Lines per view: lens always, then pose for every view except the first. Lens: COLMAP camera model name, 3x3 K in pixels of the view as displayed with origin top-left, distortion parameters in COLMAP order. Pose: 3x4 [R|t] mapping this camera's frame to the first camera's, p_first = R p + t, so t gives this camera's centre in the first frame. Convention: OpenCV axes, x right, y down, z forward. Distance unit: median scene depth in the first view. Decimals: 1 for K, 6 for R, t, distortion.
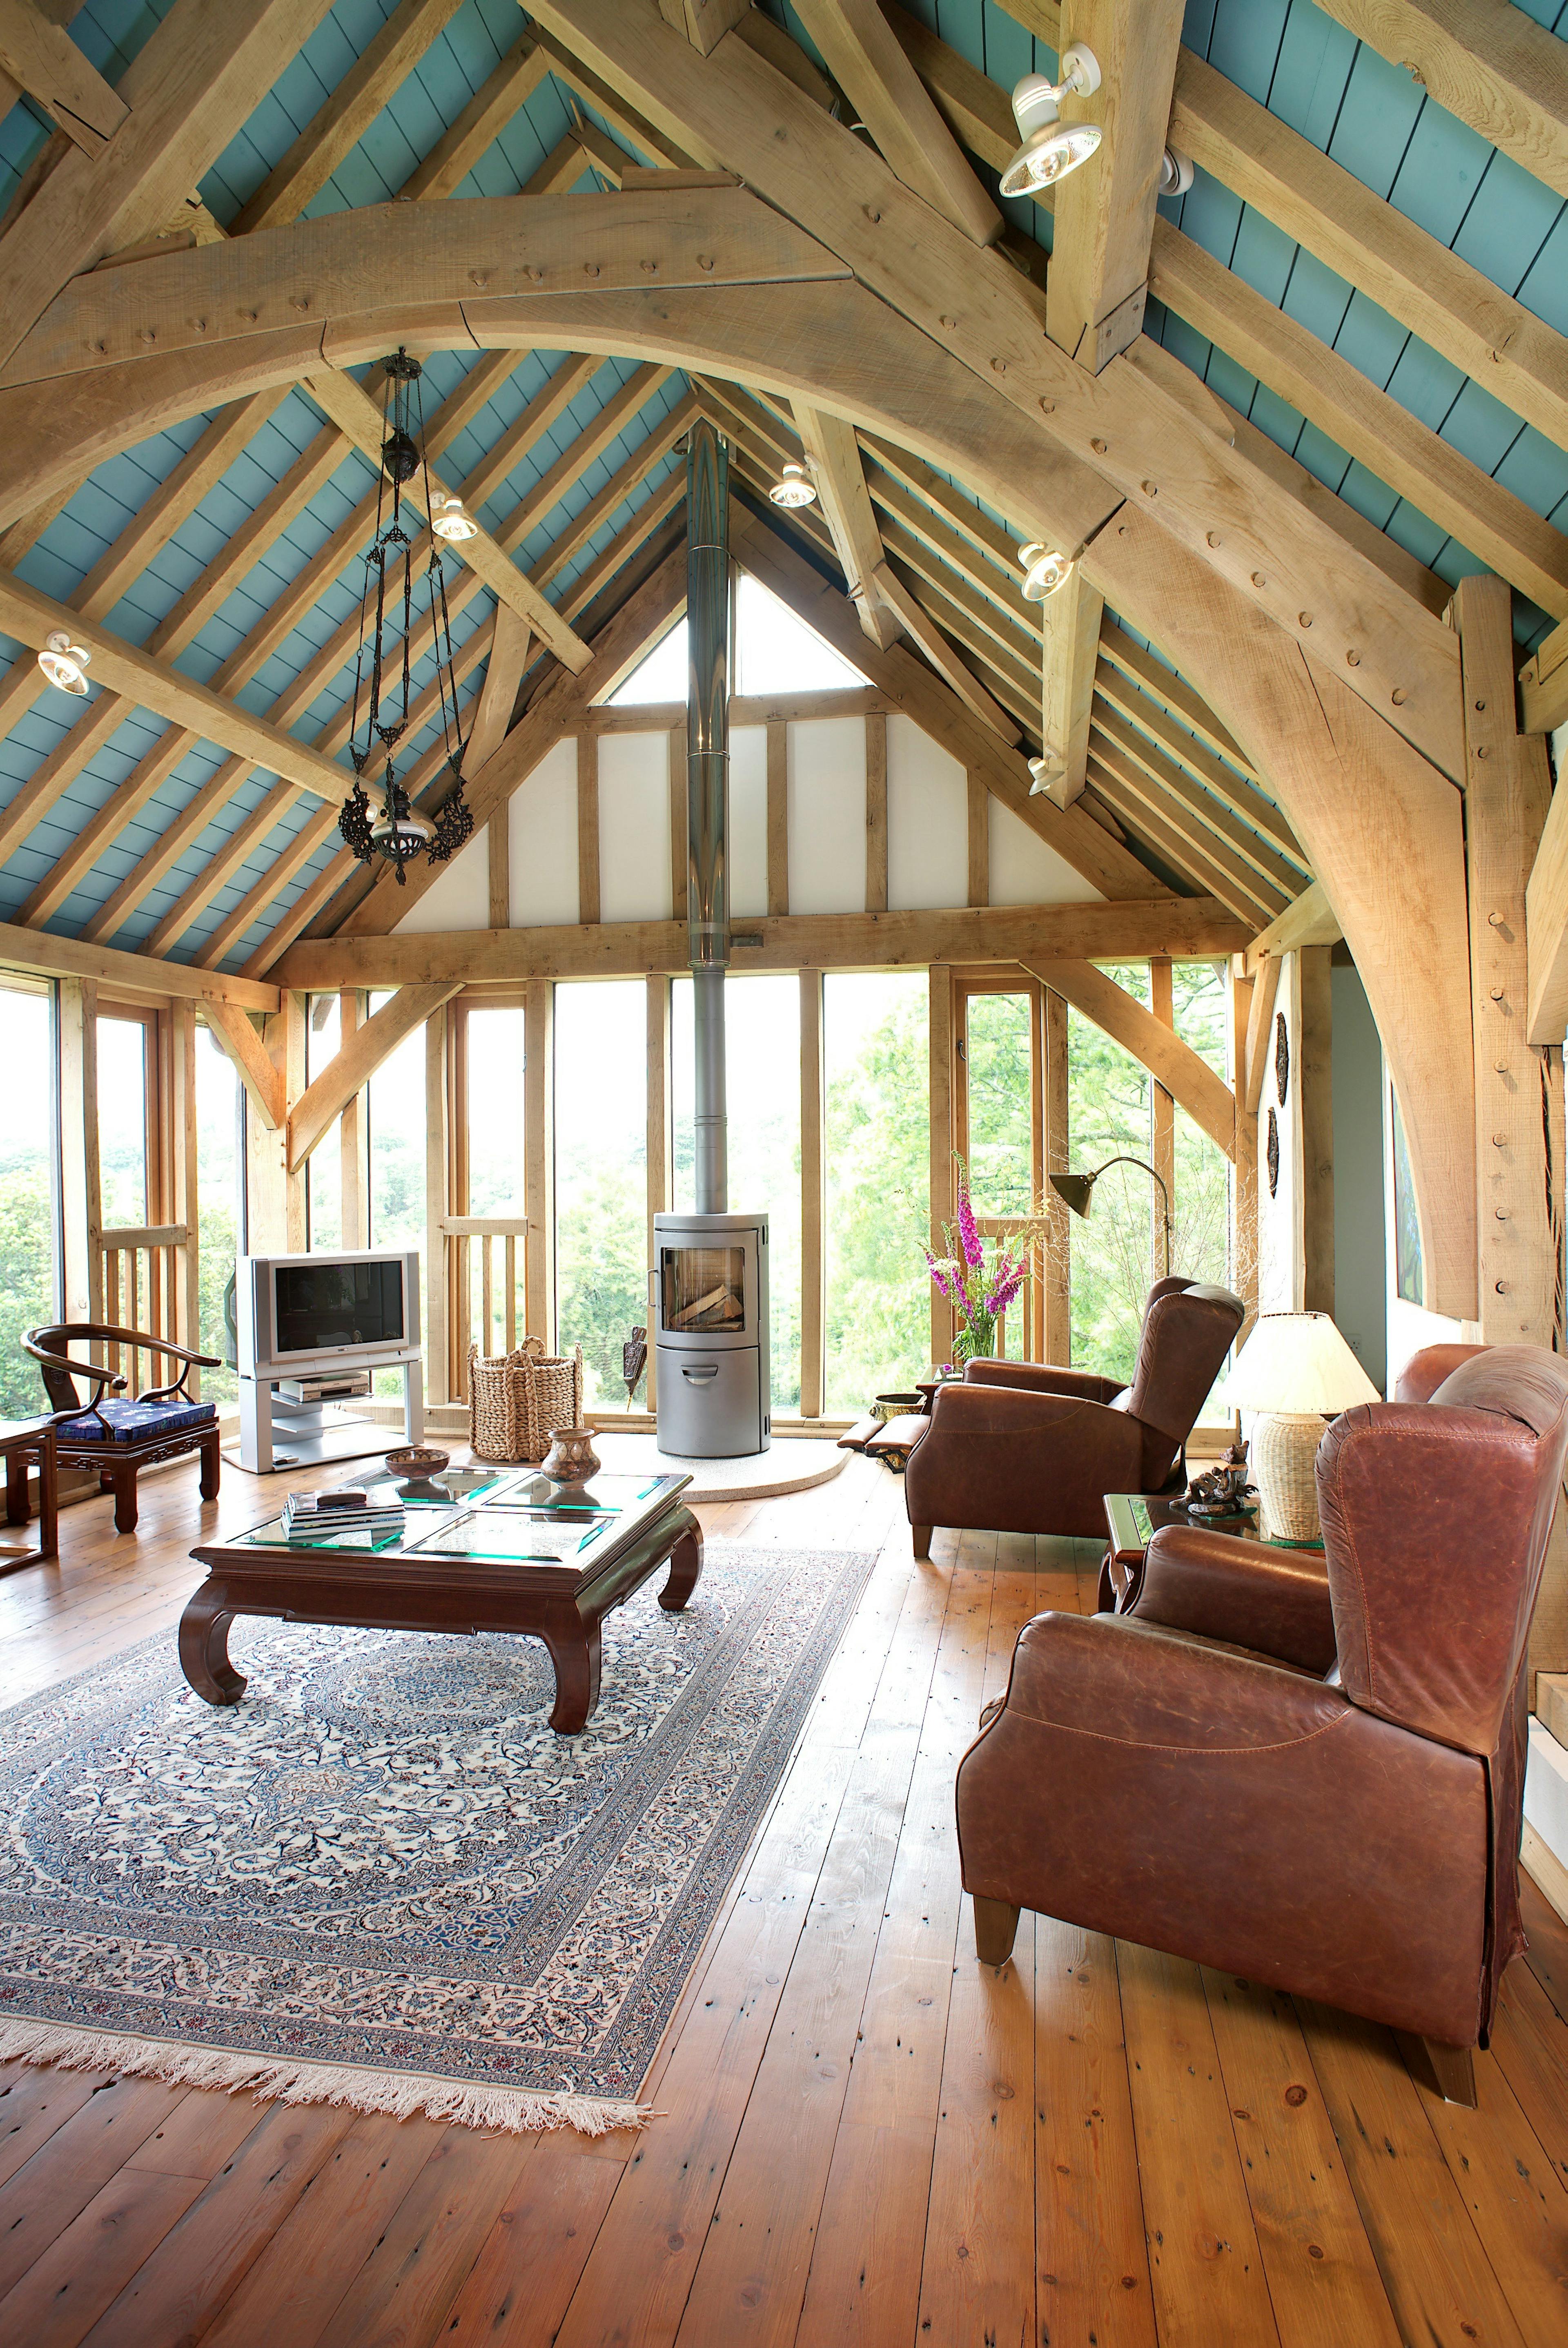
lens RADIAL K [[1322.4, 0, 784.0], [0, 1322.4, 1174.0], [0, 0, 1]] dist [-0.093433, 0.064339]
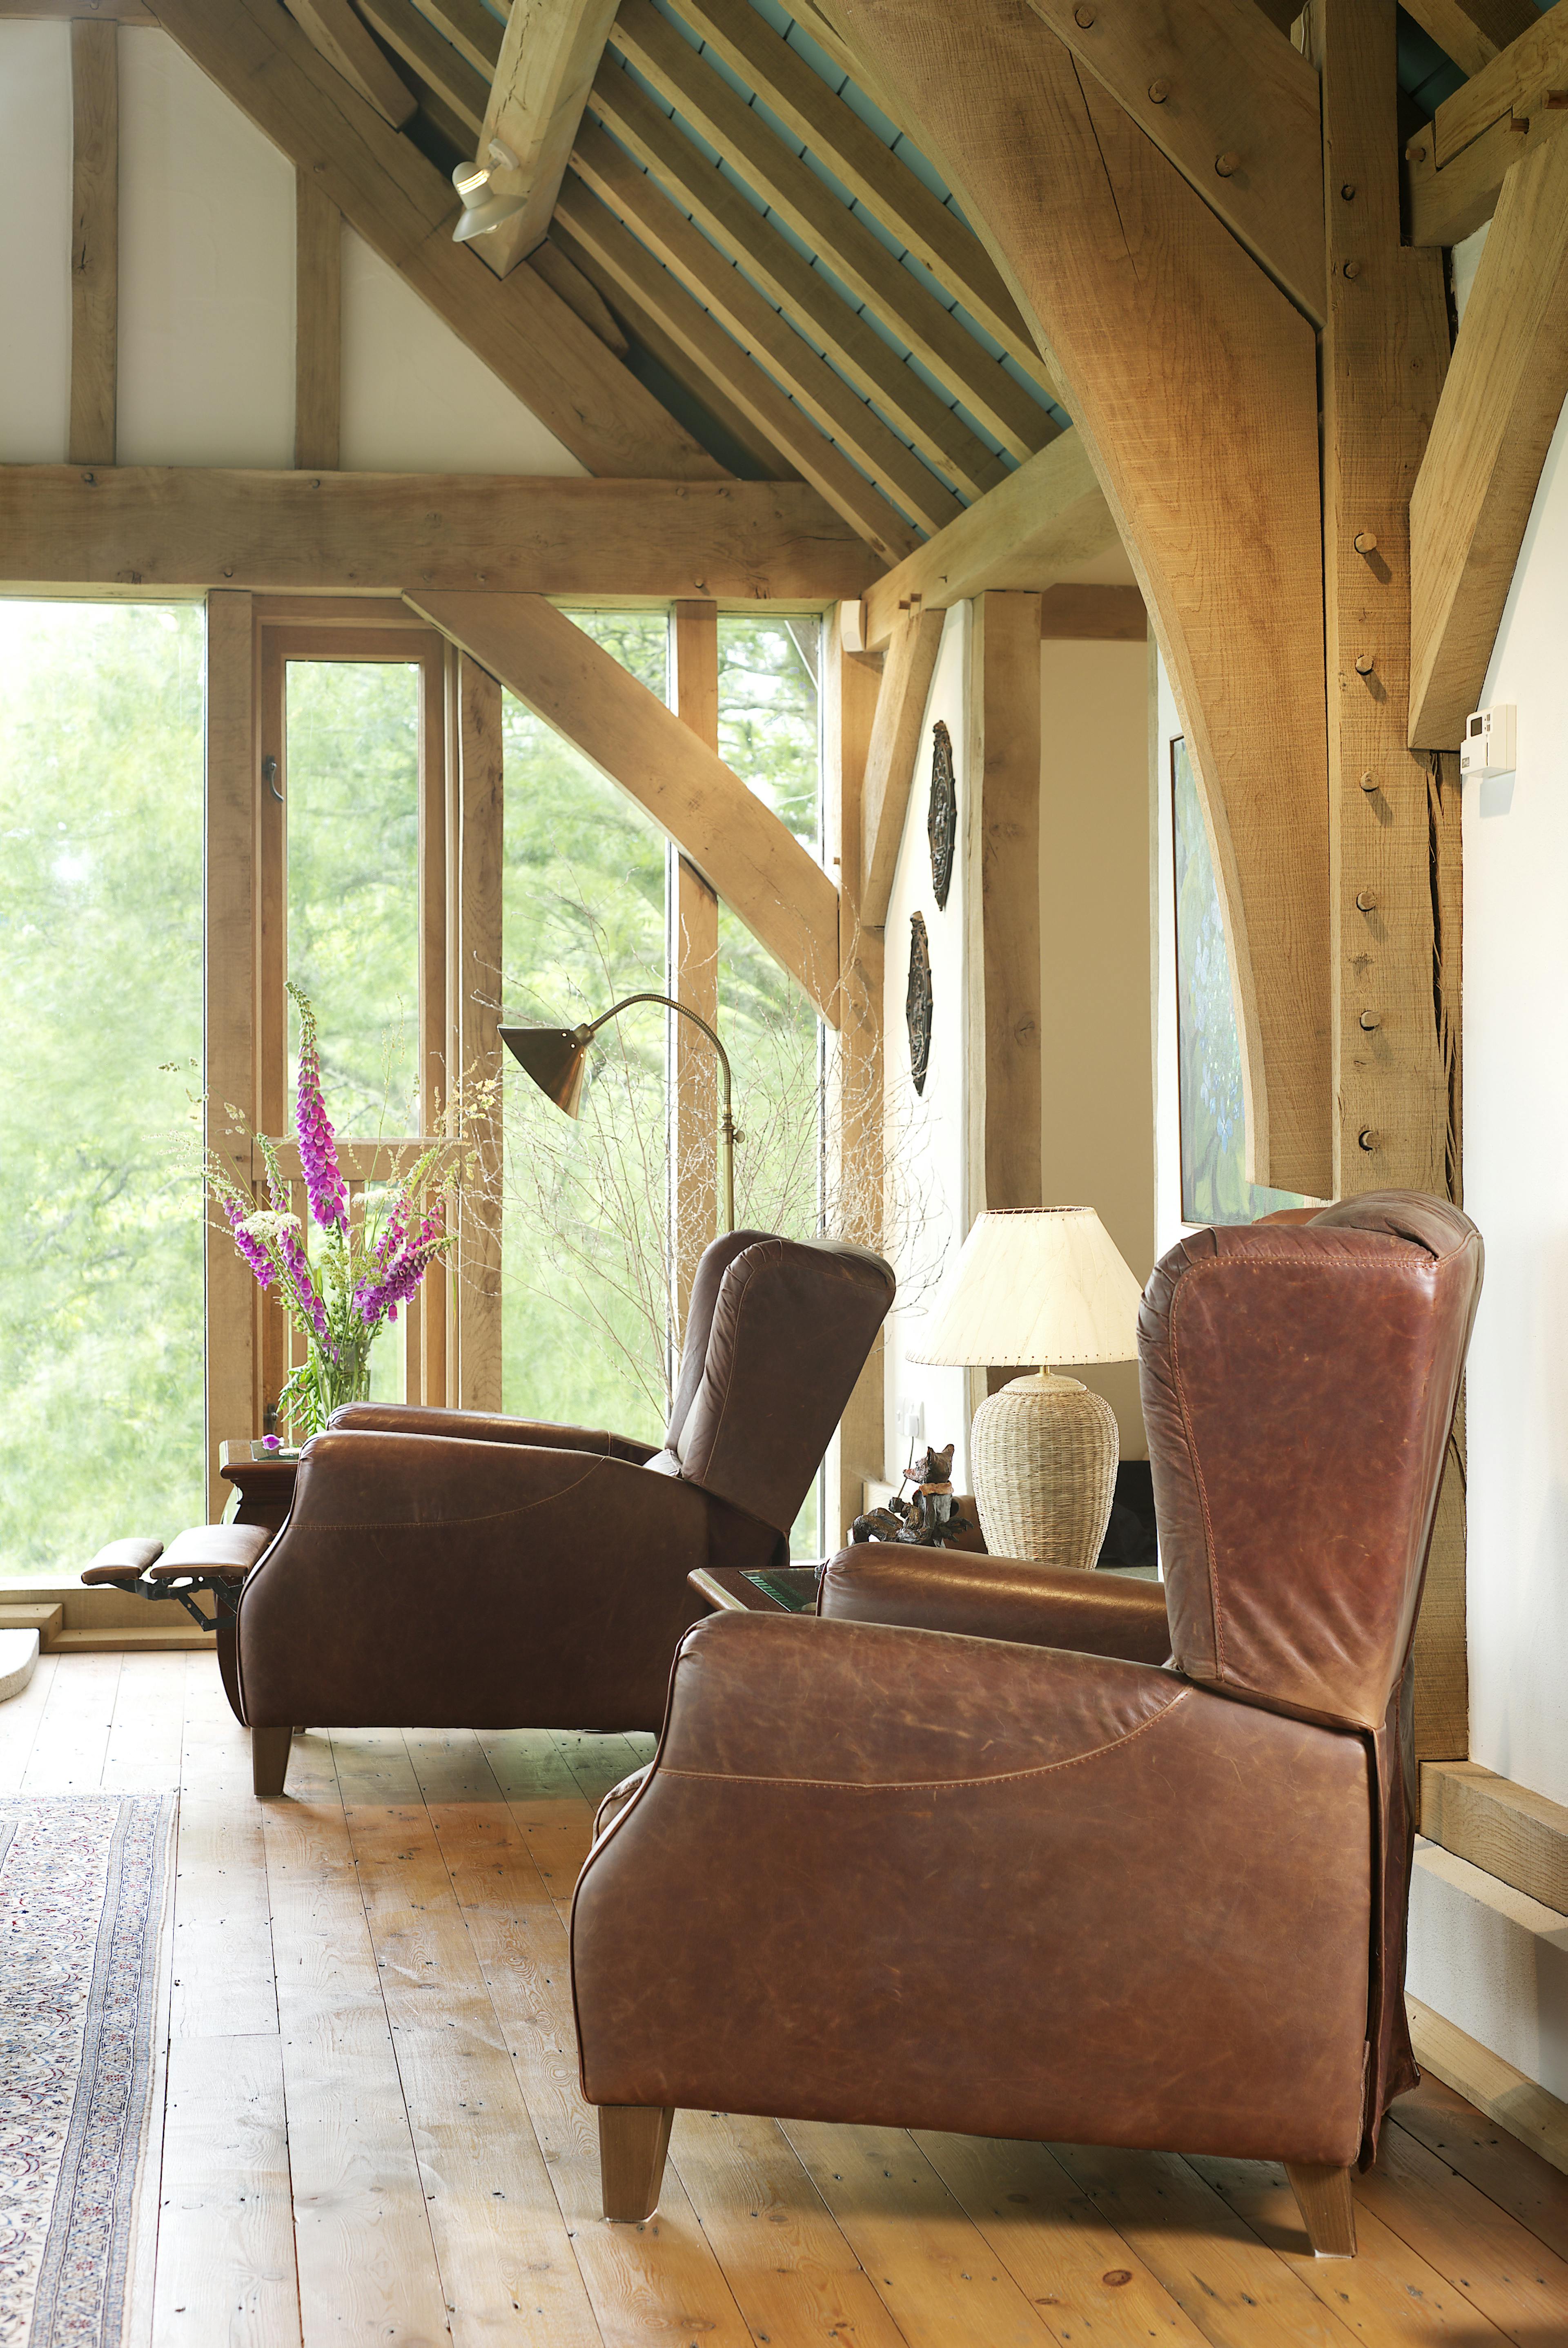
lens RADIAL K [[3325.0, 0, 784.0], [0, 3325.0, 1174.0], [0, 0, 1]] dist [-0.009900, 0.021534]
pose [[0.938105, 0.004317, 0.346324, -0.307096], [-0.006069, 0.999974, 0.003973, 0.118384], [-0.346298, -0.005829, 0.938107, -0.472493]]
